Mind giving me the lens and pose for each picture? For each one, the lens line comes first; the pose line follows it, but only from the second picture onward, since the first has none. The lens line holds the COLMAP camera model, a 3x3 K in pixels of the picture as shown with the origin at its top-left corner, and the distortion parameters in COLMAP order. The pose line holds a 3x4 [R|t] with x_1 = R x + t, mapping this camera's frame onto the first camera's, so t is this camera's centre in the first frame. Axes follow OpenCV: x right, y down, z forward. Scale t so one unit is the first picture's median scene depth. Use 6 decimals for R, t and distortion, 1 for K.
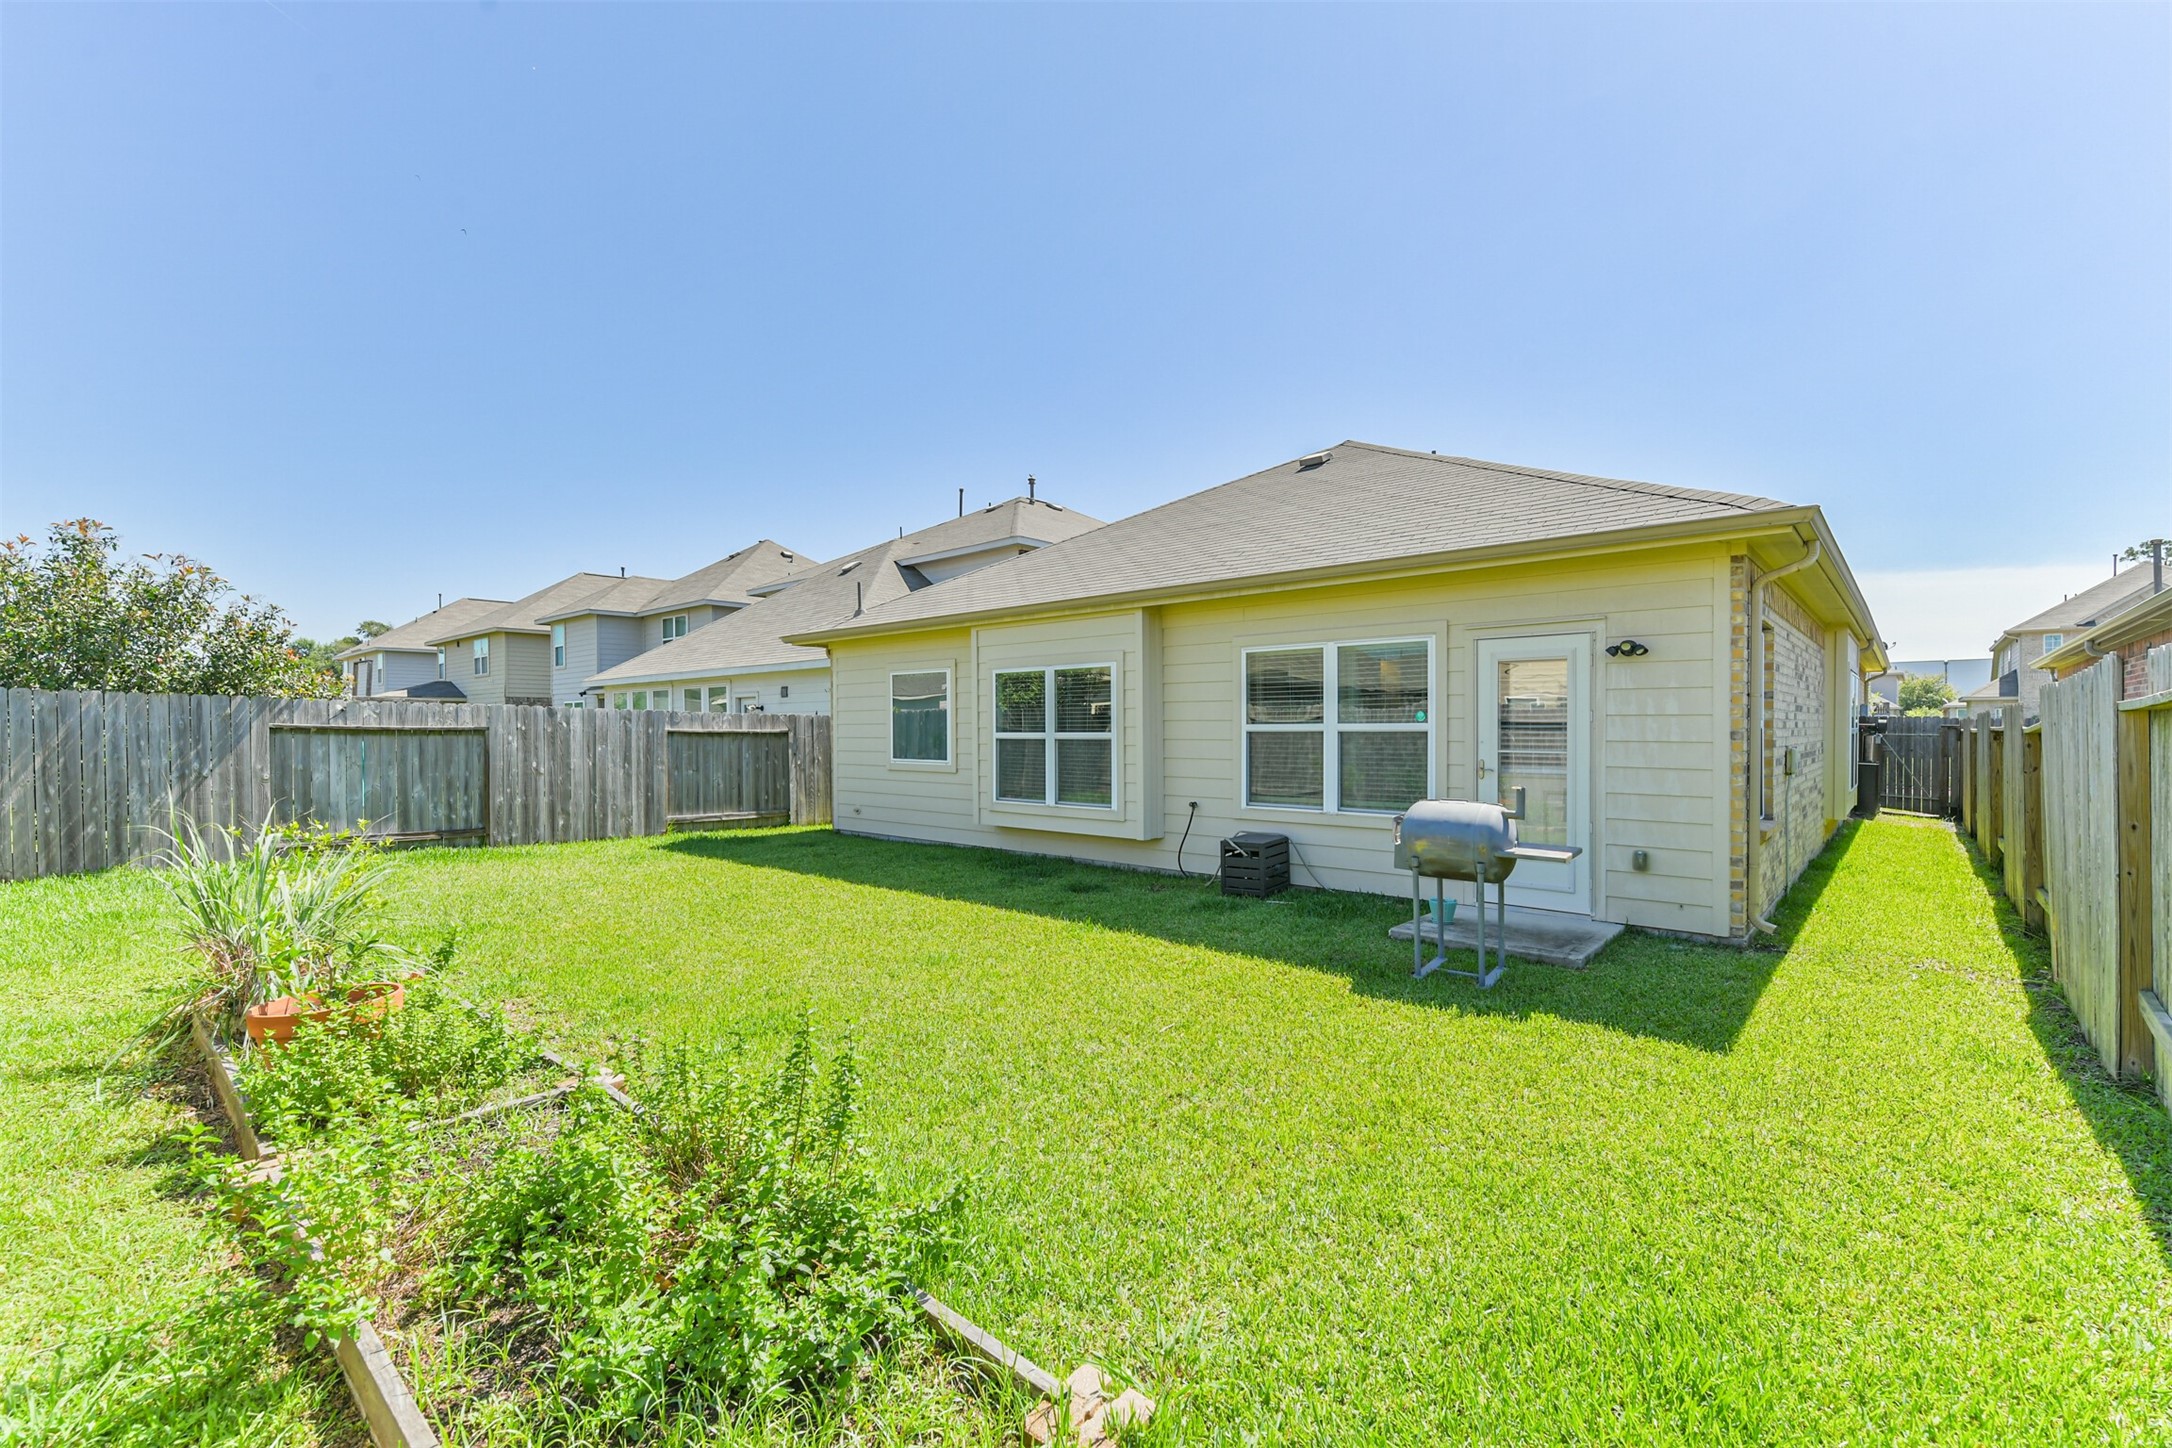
lens RADIAL K [[932.9, 0, 1086.0], [0, 932.9, 724.0], [0, 0, 1]] dist [0.002293, -0.000091]
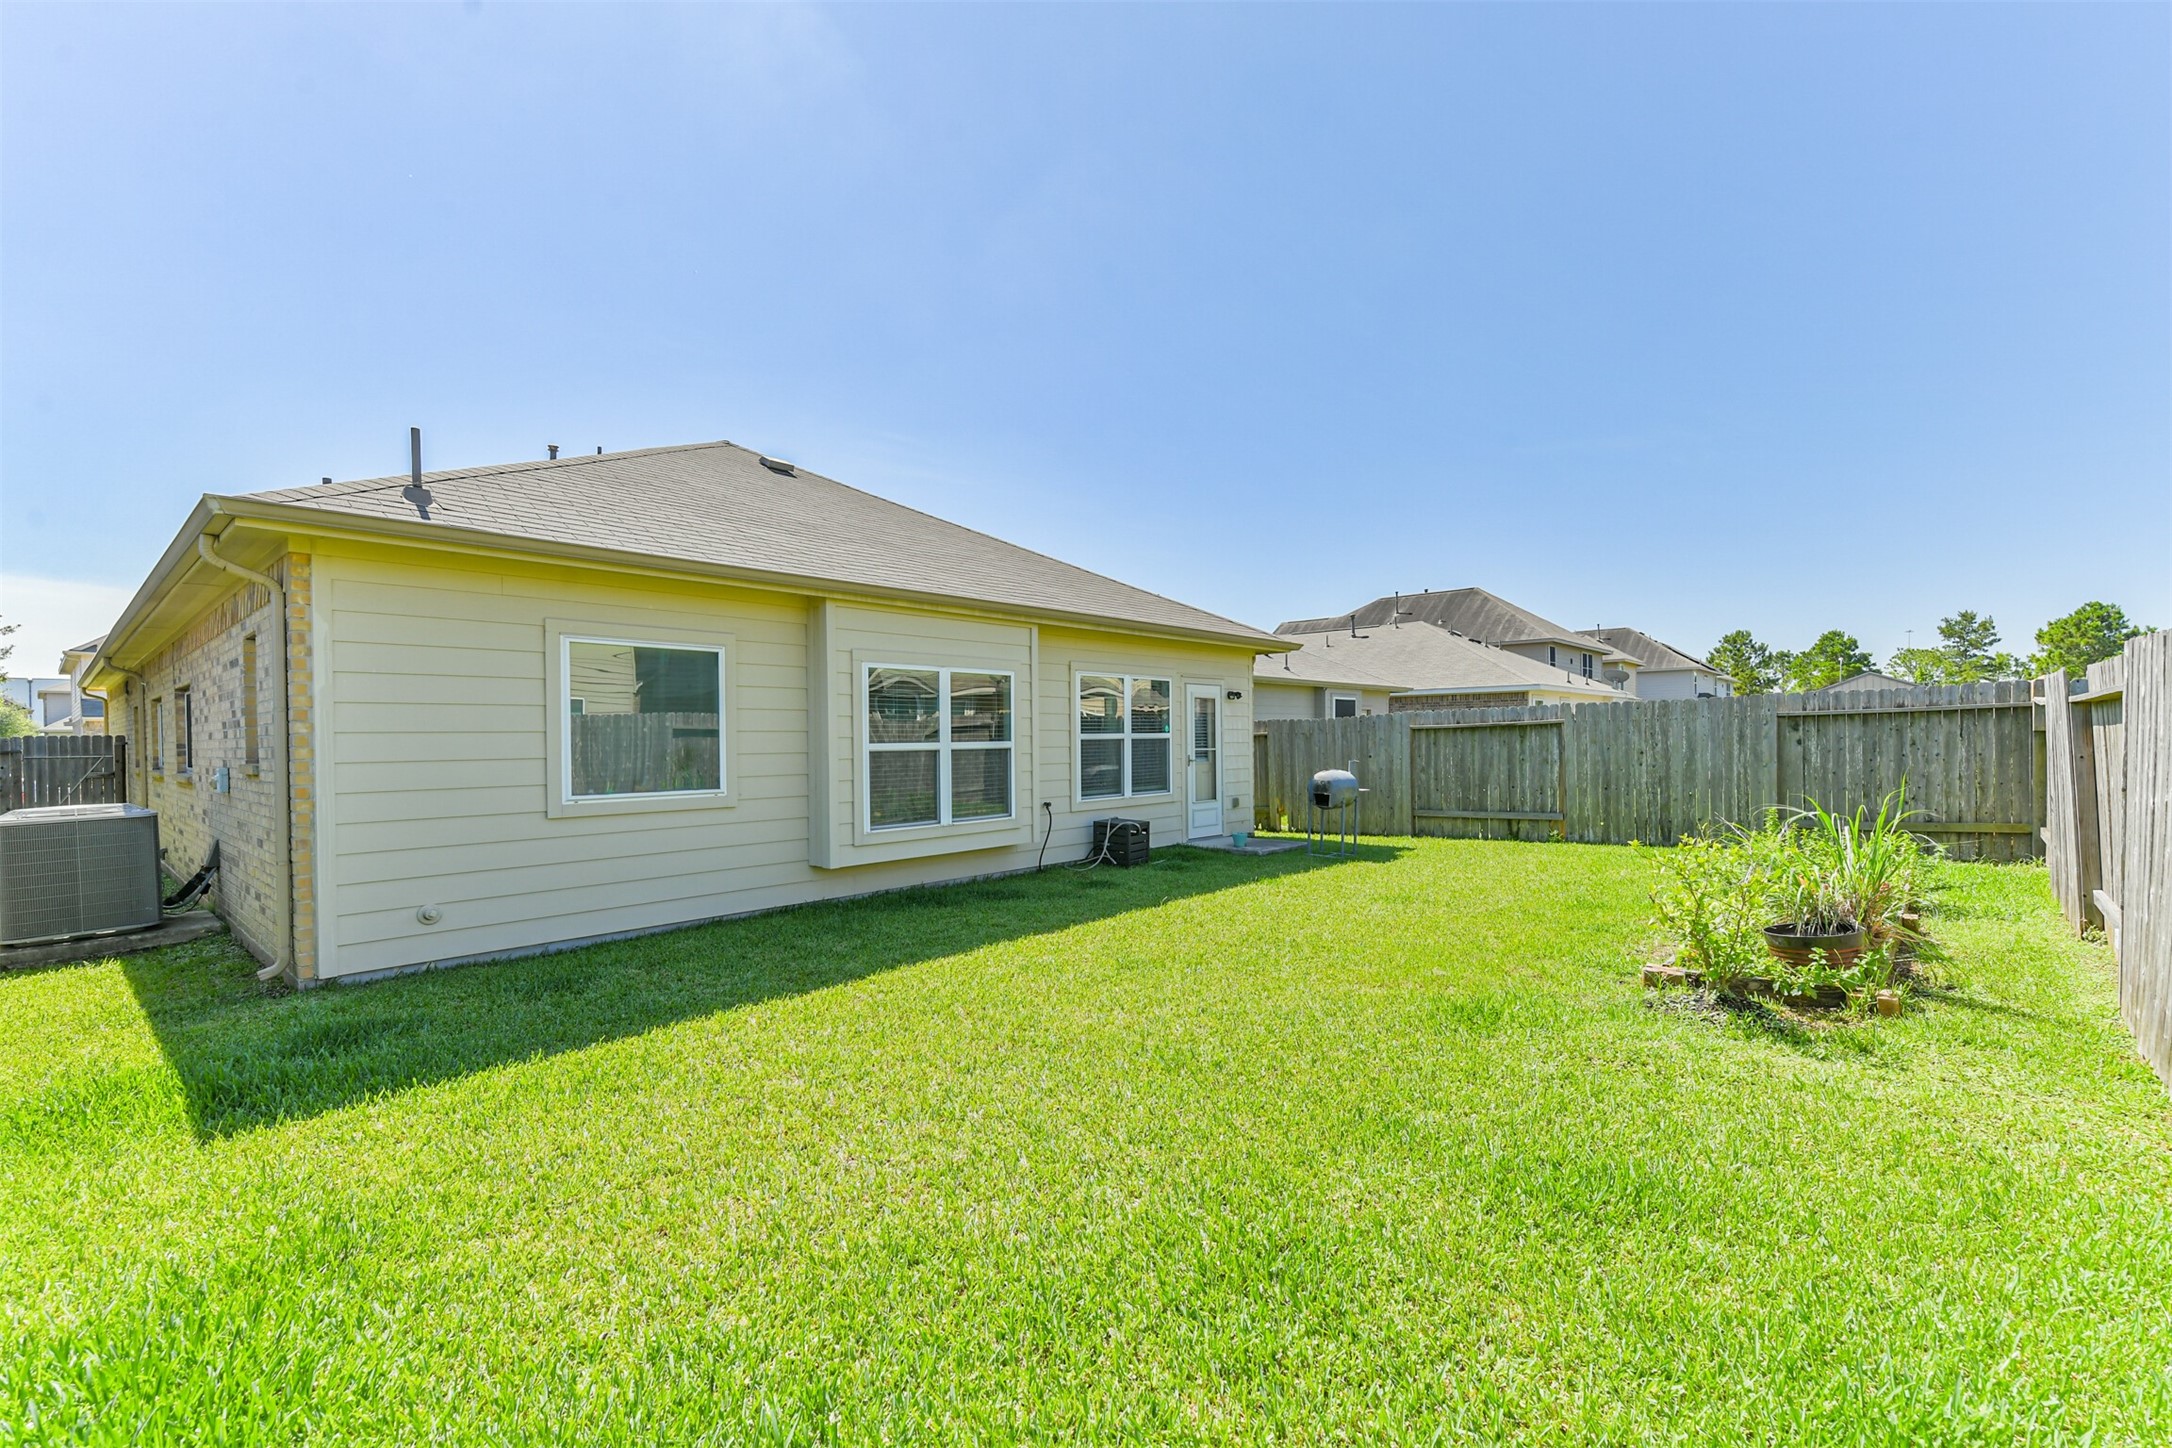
lens RADIAL K [[932.9, 0, 1086.0], [0, 932.9, 724.0], [0, 0, 1]] dist [0.002293, -0.000091]
pose [[-0.006180, 0.023784, 0.999698, -0.646920], [0.013975, 0.999622, -0.023696, 0.010090], [-0.999883, 0.013825, -0.006510, 0.611704]]
